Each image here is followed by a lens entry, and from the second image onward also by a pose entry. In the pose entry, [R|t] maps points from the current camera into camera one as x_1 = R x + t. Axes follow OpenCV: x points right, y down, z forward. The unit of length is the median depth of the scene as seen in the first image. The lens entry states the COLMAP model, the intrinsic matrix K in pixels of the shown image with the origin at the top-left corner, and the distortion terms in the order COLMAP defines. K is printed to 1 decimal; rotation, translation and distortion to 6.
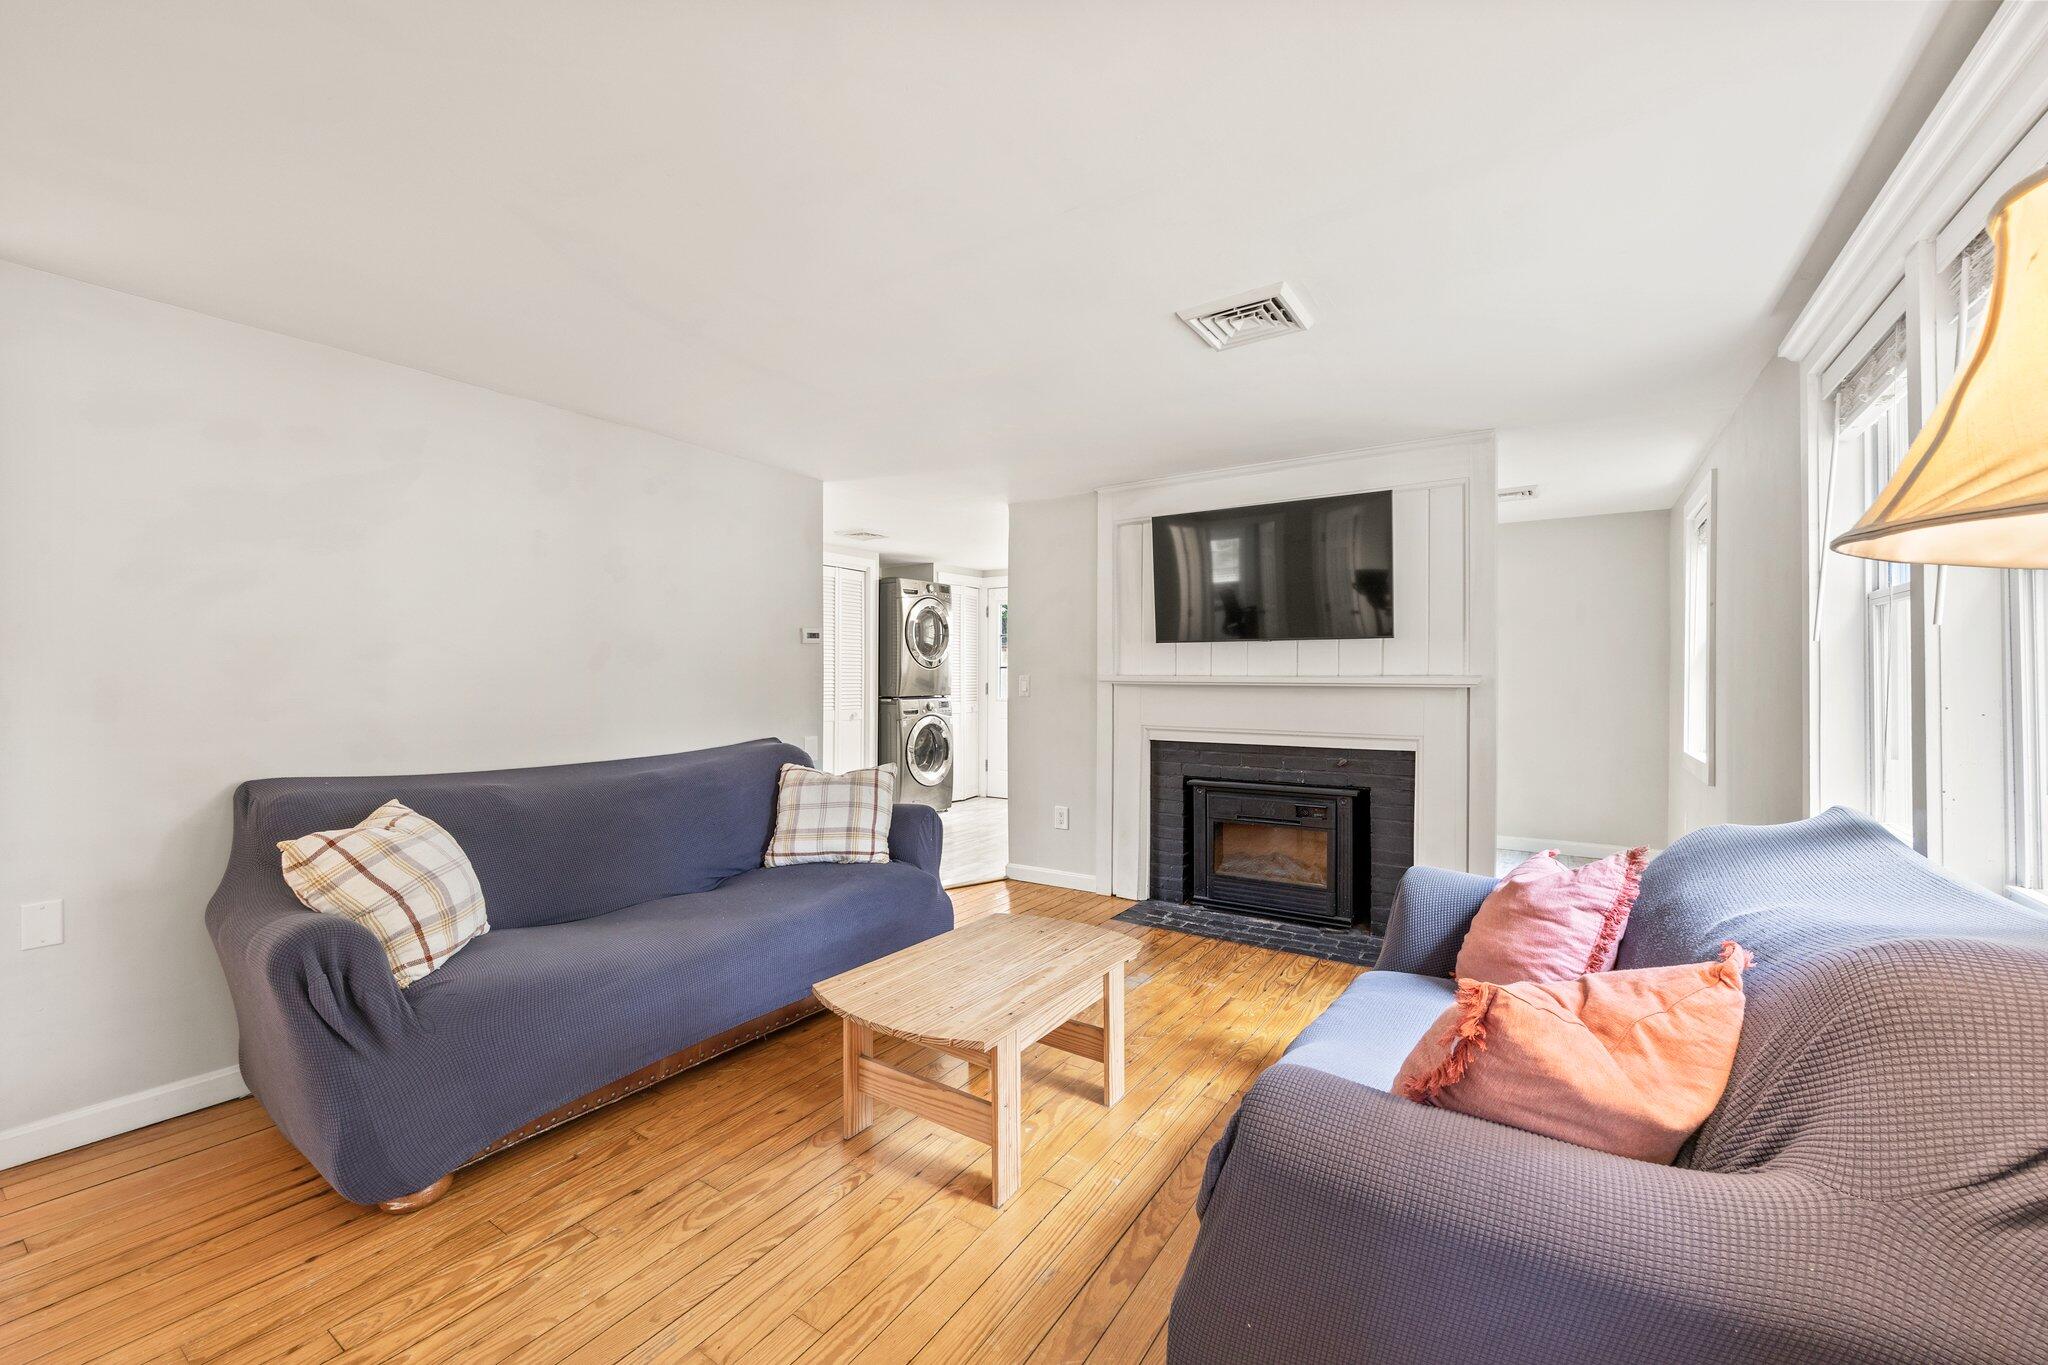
lens RADIAL K [[809.5, 0, 1024.0], [0, 809.5, 678.2], [0, 0, 1]] dist [-0.002573, 0.000115]
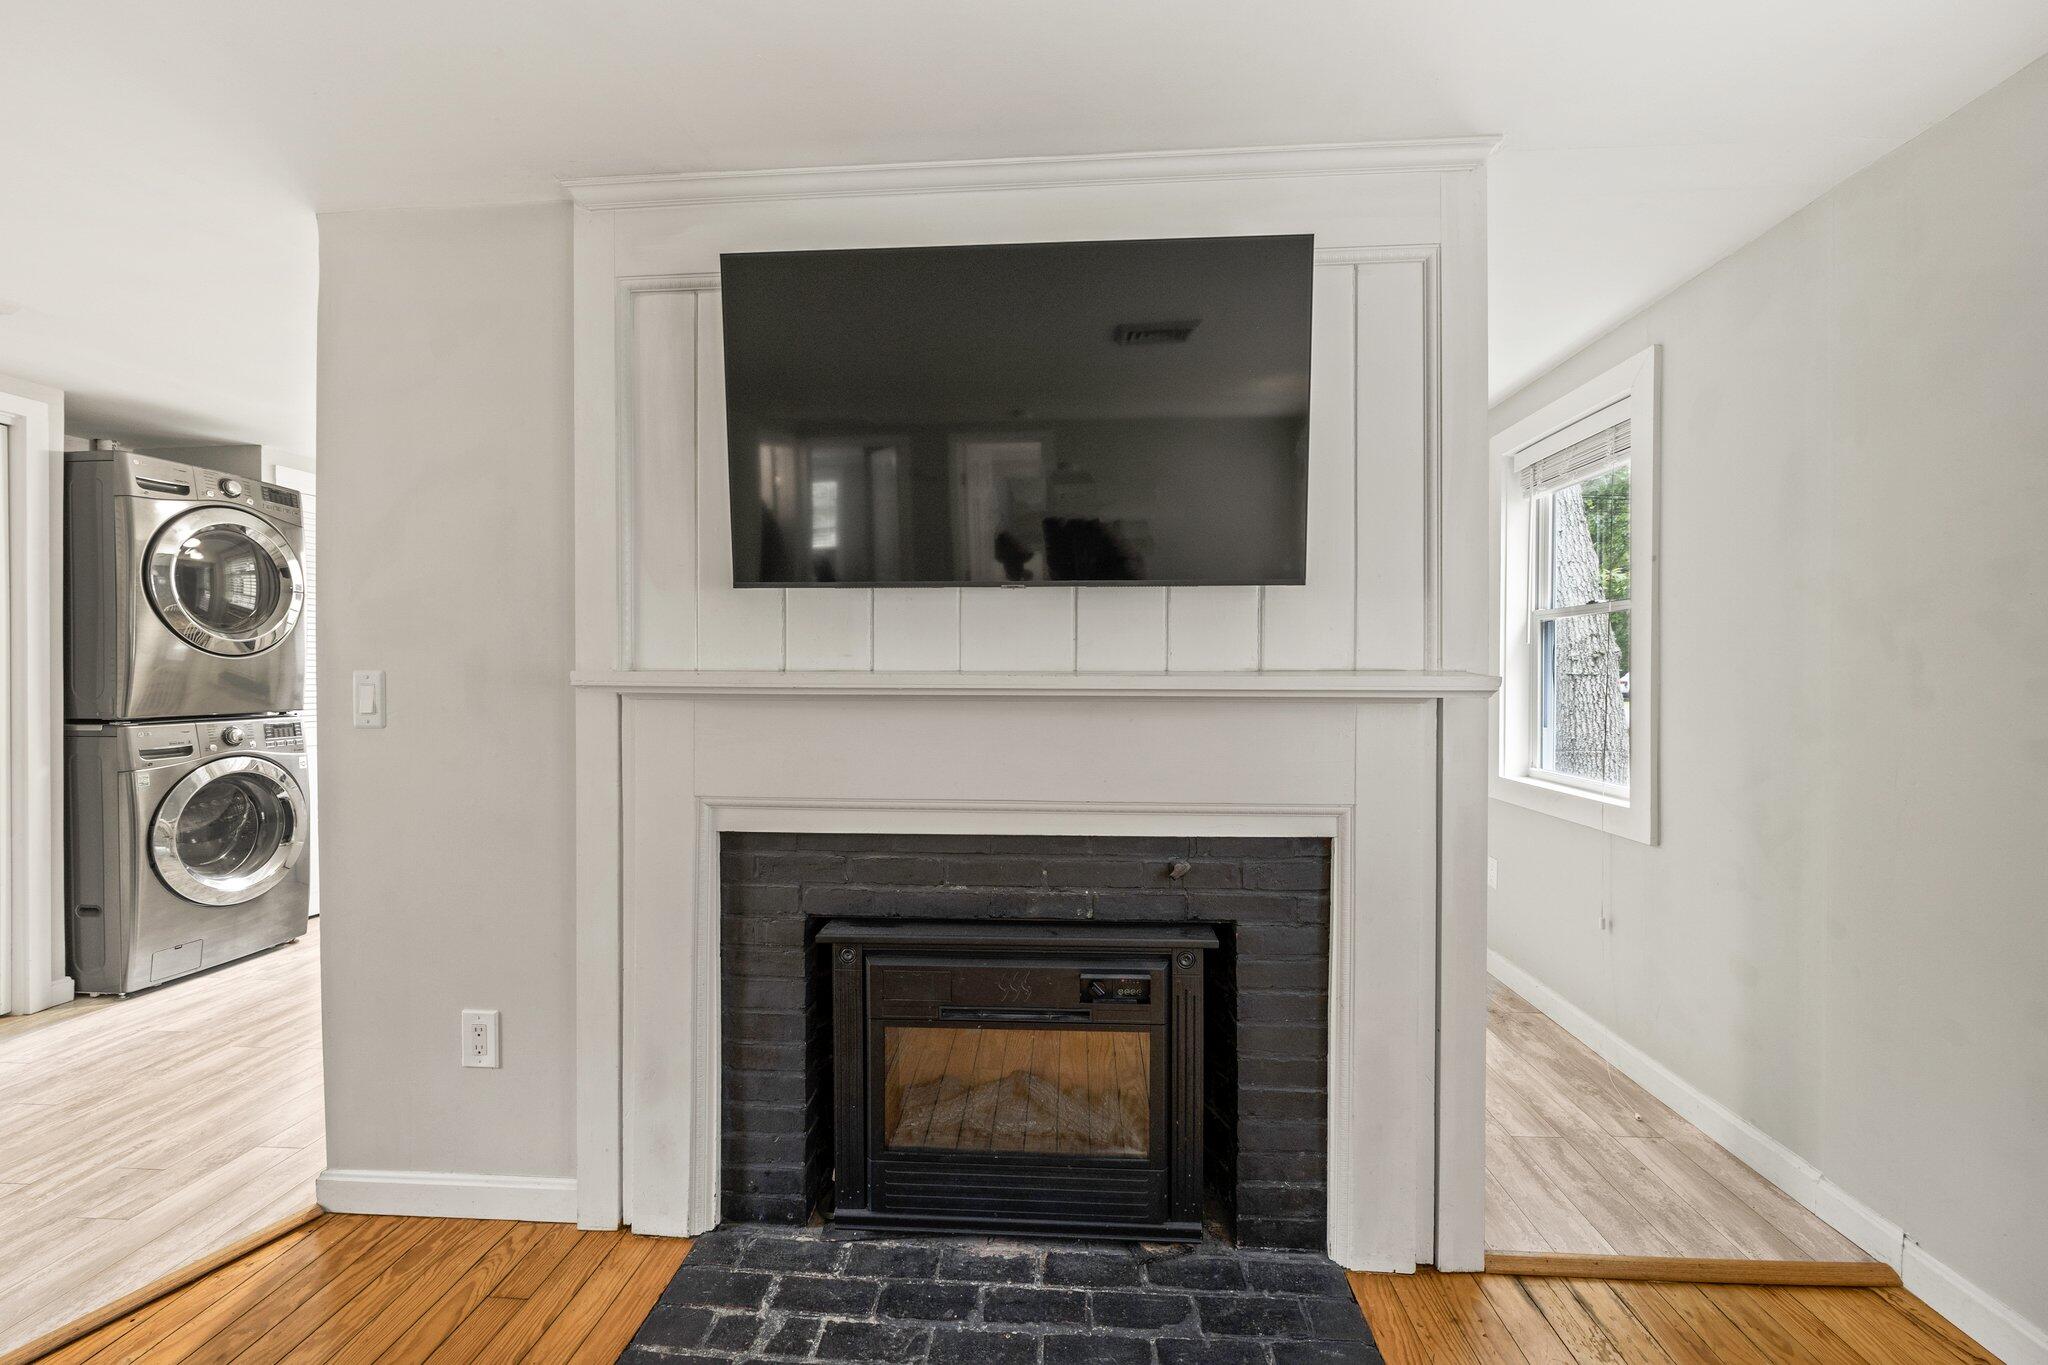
lens RADIAL K [[809.5, 0, 1030.7], [0, 809.5, 683.6], [0, 0, 1]] dist [-0.002573, 0.000115]
pose [[0.870920, -0.007761, 0.491364, 0.091747], [0.002059, 0.999924, 0.012144, -0.001985], [-0.491421, -0.009565, 0.870870, 0.563323]]
